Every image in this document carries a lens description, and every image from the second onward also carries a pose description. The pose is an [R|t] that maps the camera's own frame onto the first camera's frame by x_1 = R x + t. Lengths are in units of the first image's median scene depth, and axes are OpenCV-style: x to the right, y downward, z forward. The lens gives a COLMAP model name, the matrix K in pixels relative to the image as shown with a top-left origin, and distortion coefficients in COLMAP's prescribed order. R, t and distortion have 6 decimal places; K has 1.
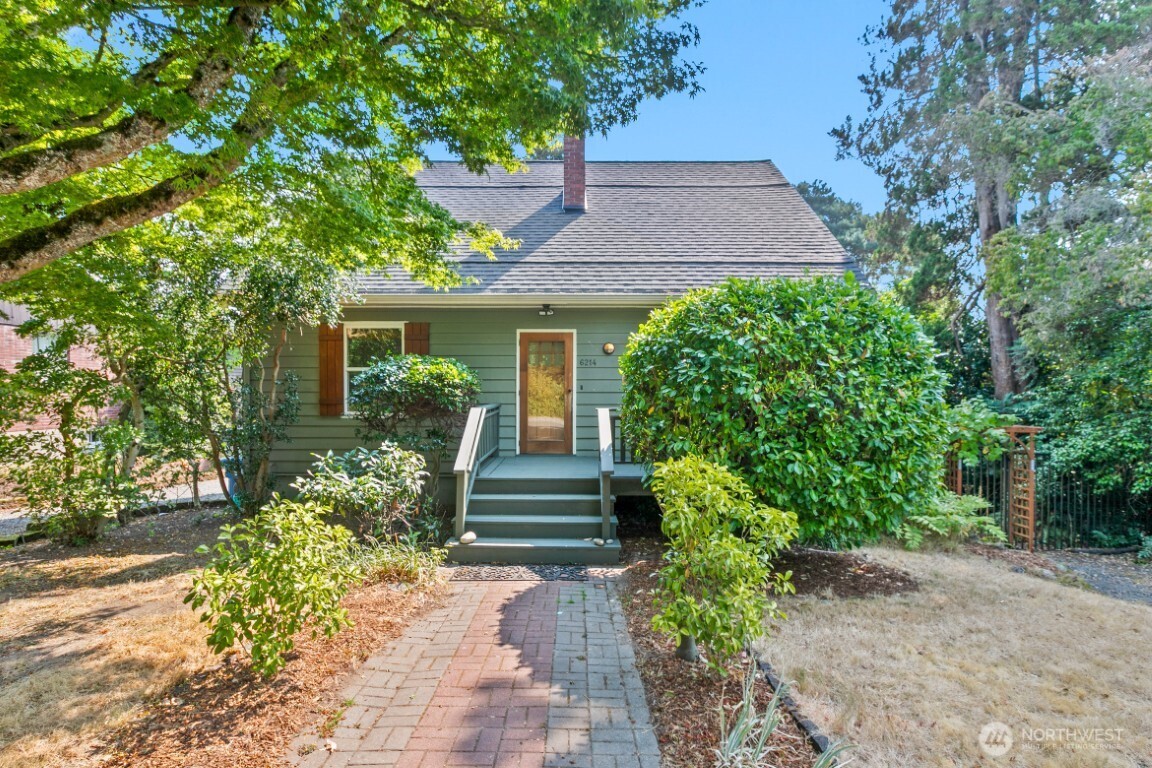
lens RADIAL K [[524.7, 0, 587.6], [0, 524.7, 390.3], [0, 0, 1]] dist [-0.001387, 0.000262]
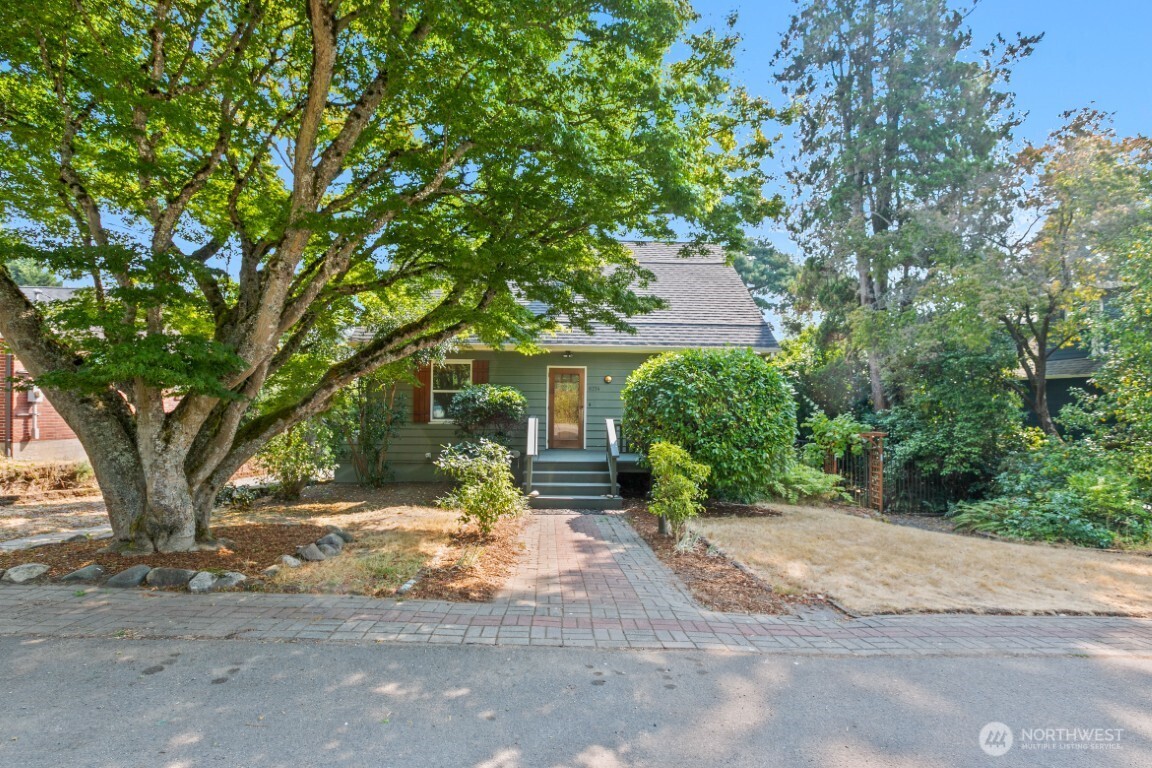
lens RADIAL K [[524.7, 0, 563.7], [0, 524.7, 381.5], [0, 0, 1]] dist [-0.001387, 0.000262]
pose [[0.999785, 0.008774, 0.018788, -0.183246], [-0.008226, 0.999544, -0.029046, -0.043640], [-0.019034, 0.028886, 0.999401, -0.811224]]
